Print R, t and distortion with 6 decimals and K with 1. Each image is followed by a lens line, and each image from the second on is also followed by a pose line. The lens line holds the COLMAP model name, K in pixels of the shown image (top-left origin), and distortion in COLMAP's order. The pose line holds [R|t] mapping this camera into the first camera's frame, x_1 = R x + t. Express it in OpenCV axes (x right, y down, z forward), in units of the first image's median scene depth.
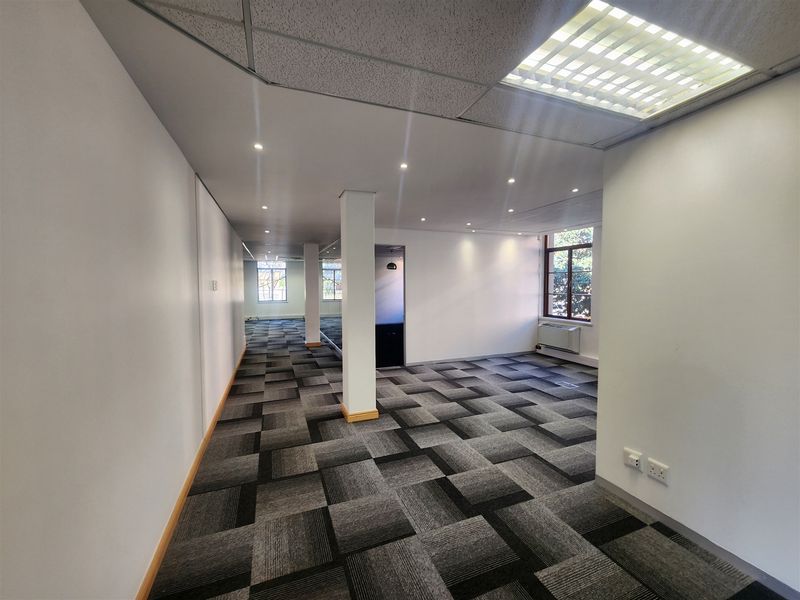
lens RADIAL K [[324.2, 0, 395.3], [0, 324.2, 299.5], [0, 0, 1]] dist [0.002170, 0.000261]
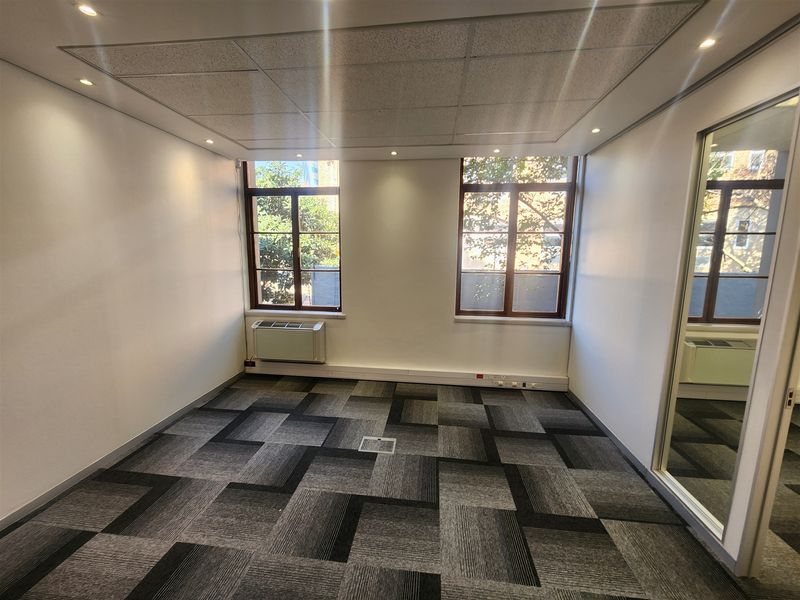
lens RADIAL K [[324.2, 0, 395.3], [0, 324.2, 299.5], [0, 0, 1]] dist [0.002170, 0.000261]
pose [[0.460837, -0.117860, 0.879624, 0.071339], [0.031098, 0.992678, 0.116716, -0.024423], [-0.886940, -0.026433, 0.461128, 0.519008]]
